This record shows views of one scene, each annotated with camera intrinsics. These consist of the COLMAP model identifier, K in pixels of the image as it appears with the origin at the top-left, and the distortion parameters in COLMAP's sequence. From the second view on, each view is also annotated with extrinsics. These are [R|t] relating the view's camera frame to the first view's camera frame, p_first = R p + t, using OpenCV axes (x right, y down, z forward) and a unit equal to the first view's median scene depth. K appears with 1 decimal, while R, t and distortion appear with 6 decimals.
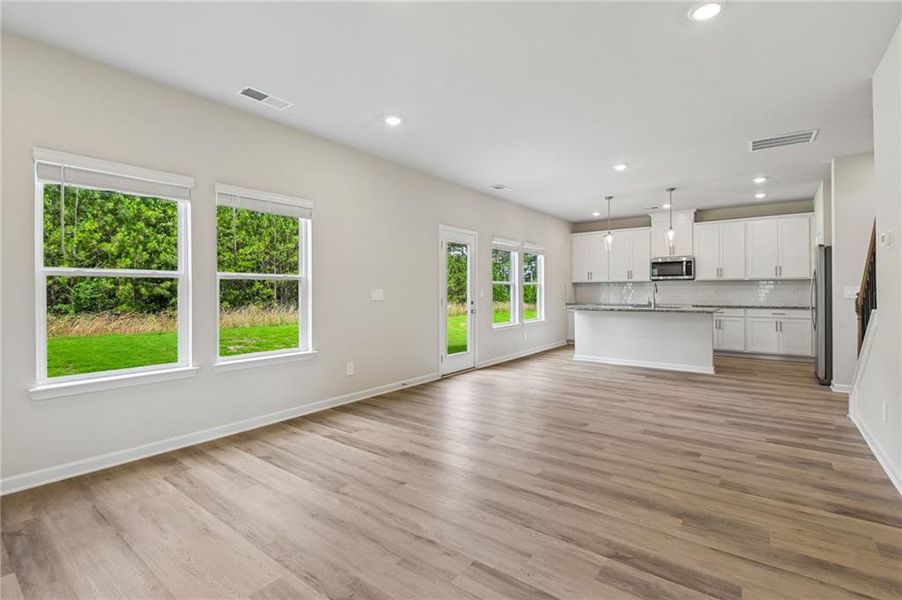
lens RADIAL K [[412.3, 0, 461.6], [0, 412.3, 293.9], [0, 0, 1]] dist [-0.014039, 0.000148]
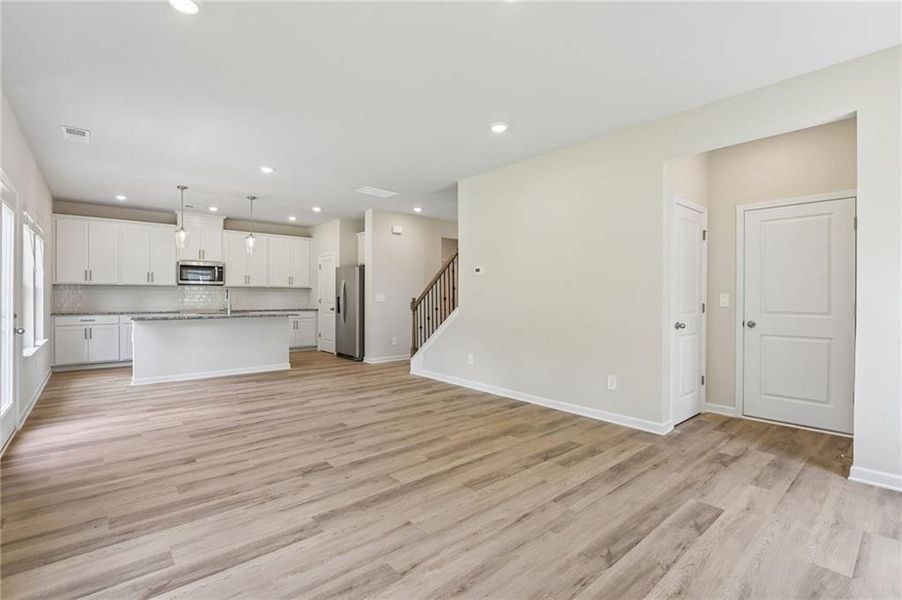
lens RADIAL K [[412.3, 0, 445.9], [0, 412.3, 296.6], [0, 0, 1]] dist [-0.014039, 0.000148]
pose [[0.221864, 0.004030, 0.975069, -0.729801], [0.003939, 0.999980, -0.005030, 0.001241], [-0.975070, 0.004957, 0.221844, 0.566826]]
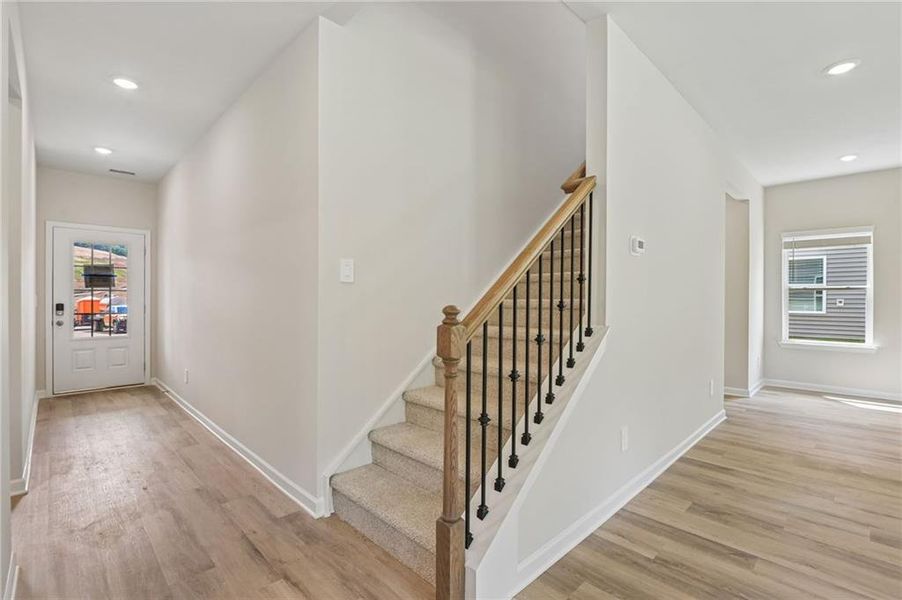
lens RADIAL K [[412.3, 0, 460.6], [0, 412.3, 299.5], [0, 0, 1]] dist [-0.014039, 0.000148]
pose [[-0.990226, -0.000116, 0.139474, 1.056321], [0.001320, 0.999947, 0.010205, -0.015281], [-0.139468, 0.010290, -0.990173, 1.591874]]
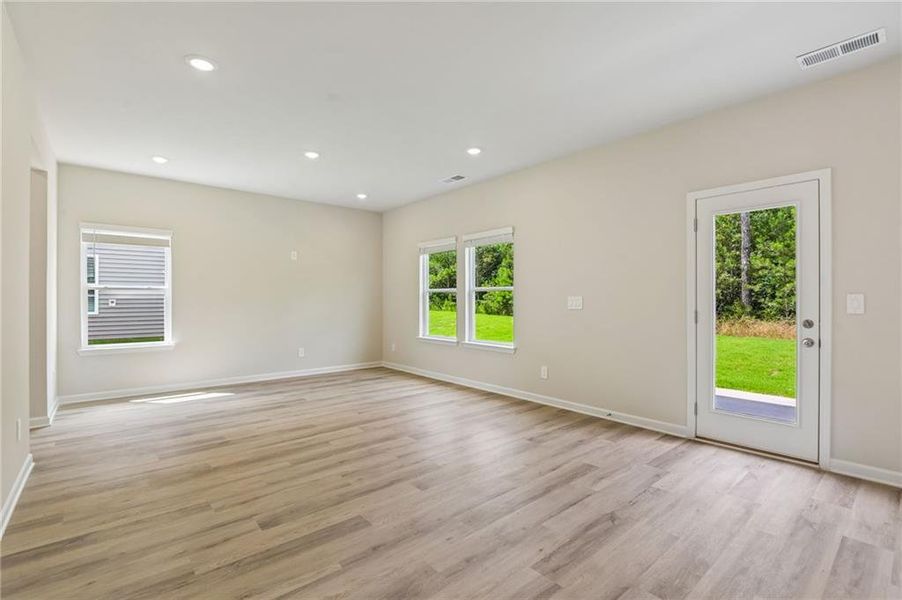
lens RADIAL K [[412.3, 0, 449.3], [0, 412.3, 296.4], [0, 0, 1]] dist [-0.014039, 0.000148]
pose [[-0.224428, -0.001817, -0.974489, 1.092213], [-0.004878, 0.999988, -0.000741, -0.014341], [0.974479, 0.004587, -0.224434, 1.336743]]
